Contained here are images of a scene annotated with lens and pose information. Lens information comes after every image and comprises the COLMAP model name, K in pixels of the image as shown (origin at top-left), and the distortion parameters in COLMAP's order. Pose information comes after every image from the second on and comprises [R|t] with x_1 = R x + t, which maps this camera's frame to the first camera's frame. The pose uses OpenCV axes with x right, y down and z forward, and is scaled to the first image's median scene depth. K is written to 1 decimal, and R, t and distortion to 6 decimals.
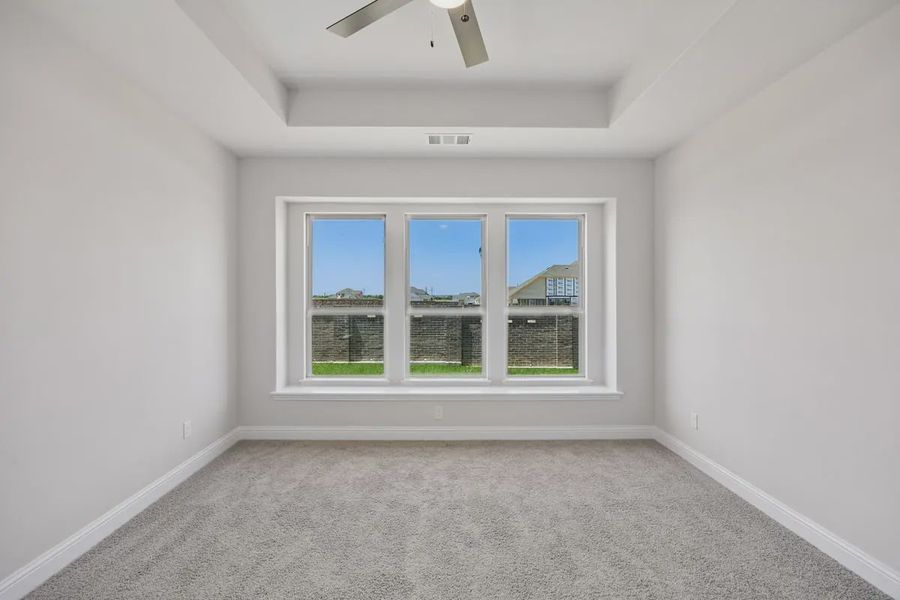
lens RADIAL K [[392.3, 0, 446.2], [0, 392.3, 299.9], [0, 0, 1]] dist [-0.005366, -0.000508]
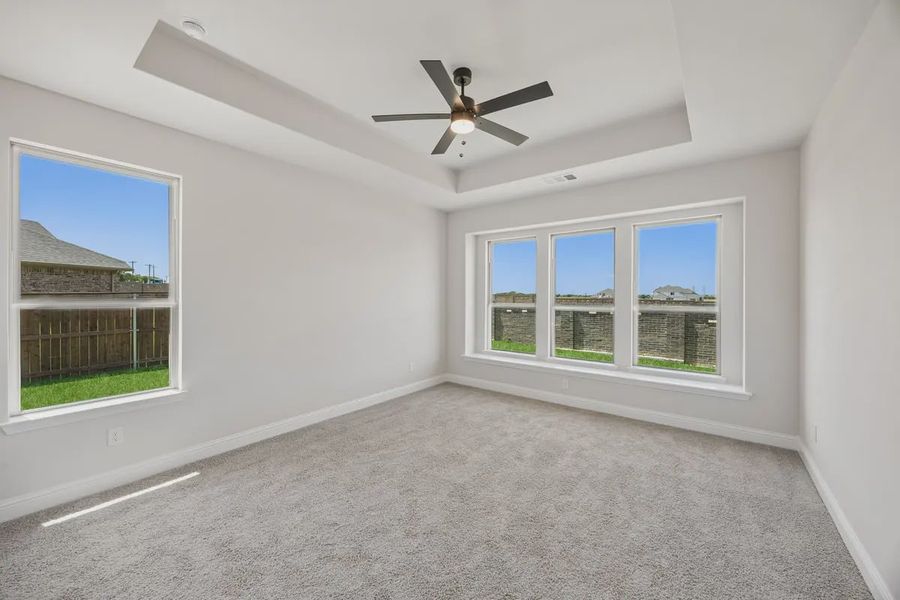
lens RADIAL K [[351.6, 0, 487.7], [0, 351.6, 297.2], [0, 0, 1]] dist [-0.000300, -0.000930]
pose [[0.809425, 0.004035, -0.587209, 0.487777], [-0.006722, 0.999975, -0.002396, 0.000567], [0.587185, 0.005886, 0.809432, -0.114097]]
